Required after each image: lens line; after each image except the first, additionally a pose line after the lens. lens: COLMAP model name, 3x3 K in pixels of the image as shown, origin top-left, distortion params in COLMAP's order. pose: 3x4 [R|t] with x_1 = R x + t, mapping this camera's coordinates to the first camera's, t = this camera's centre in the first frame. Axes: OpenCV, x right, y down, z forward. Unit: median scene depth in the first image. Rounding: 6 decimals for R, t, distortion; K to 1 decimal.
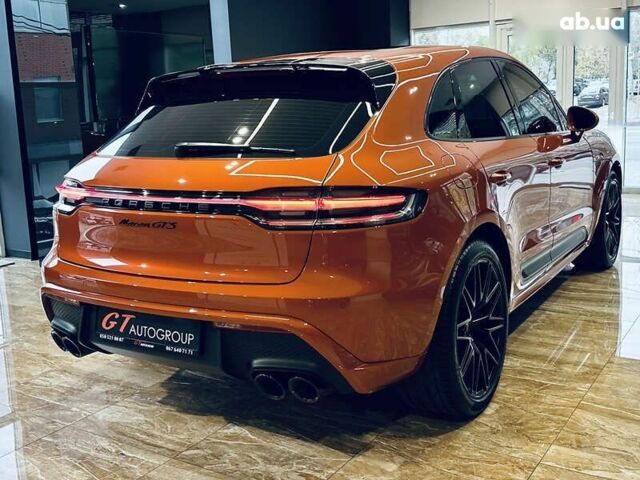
lens RADIAL K [[695.1, 0, 336.7], [0, 695.1, 218.9], [0, 0, 1]] dist [0.187559, -0.374535]
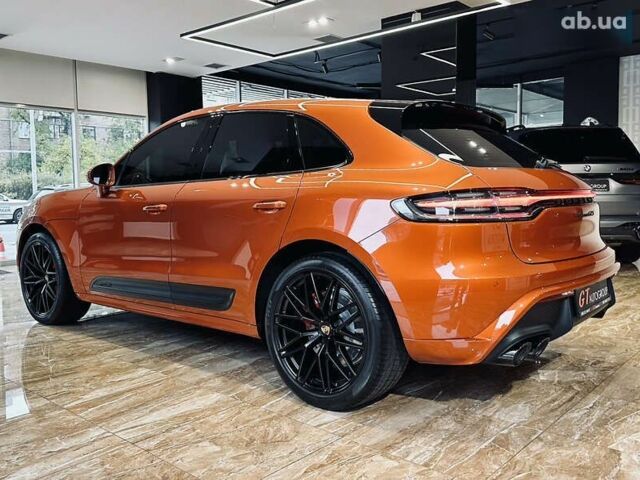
lens RADIAL K [[571.5, 0, 311.4], [0, 571.5, 235.7], [0, 0, 1]] dist [0.128043, -0.214900]
pose [[0.175466, -0.040915, 0.983635, -1.376231], [0.165877, 0.986080, 0.011426, -0.048500], [-0.970410, 0.161158, 0.179810, 1.262857]]
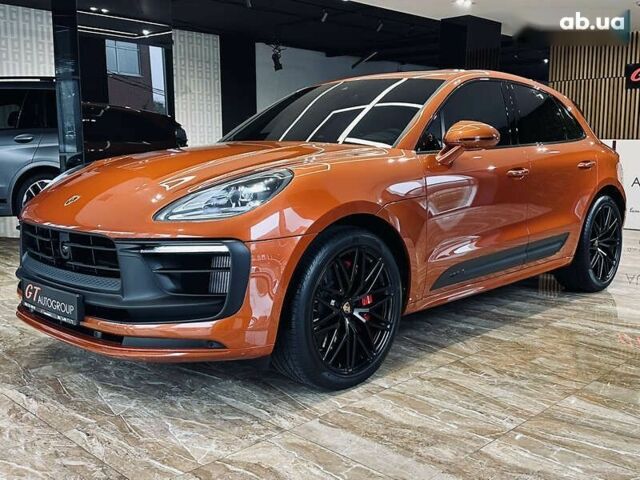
lens RADIAL K [[652.8, 0, 320.0], [0, 652.8, 240.0], [0, 0, 1]] dist [0.177195, -0.320510]
pose [[-0.973160, 0.001771, 0.230123, -0.043301], [0.070210, 0.954582, 0.289559, -0.479429], [-0.219158, 0.297944, -0.929085, 3.379460]]
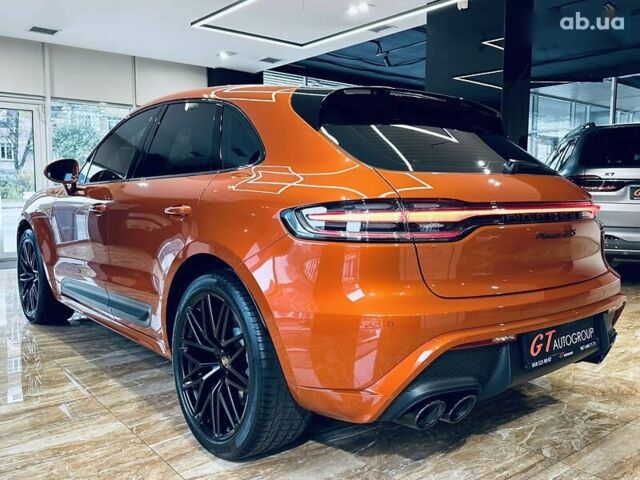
lens RADIAL K [[565.3, 0, 327.3], [0, 565.3, 251.4], [0, 0, 1]] dist [0.086637, -0.139653]
pose [[0.326219, -0.061480, 0.943293, -1.112273], [0.131337, 0.991152, 0.019179, -0.026380], [-0.936126, 0.117633, 0.331407, 1.005255]]
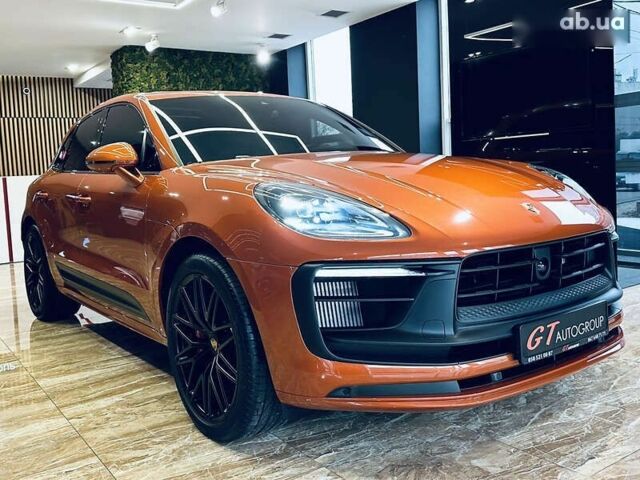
lens RADIAL K [[618.3, 0, 301.4], [0, 618.3, 239.0], [0, 0, 1]] dist [0.157777, -0.270525]
pose [[-0.402276, 0.157817, -0.901813, 1.523504], [-0.078616, 0.975437, 0.205770, -0.356028], [0.912137, 0.153673, -0.379988, 2.456269]]
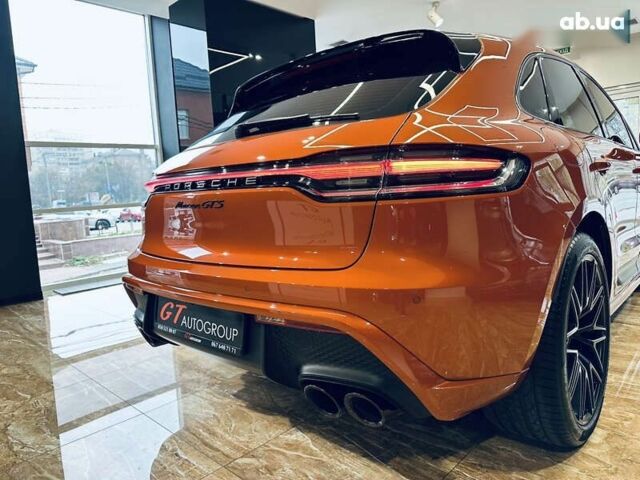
lens RADIAL K [[448.2, 0, 324.5], [0, 448.2, 235.4], [0, 0, 1]] dist [0.055300, -0.078730]
pose [[0.980622, 0.005420, -0.195832, 0.005489], [-0.015834, 0.998540, -0.051650, 0.071527], [0.195266, 0.053750, 0.979276, 0.447302]]
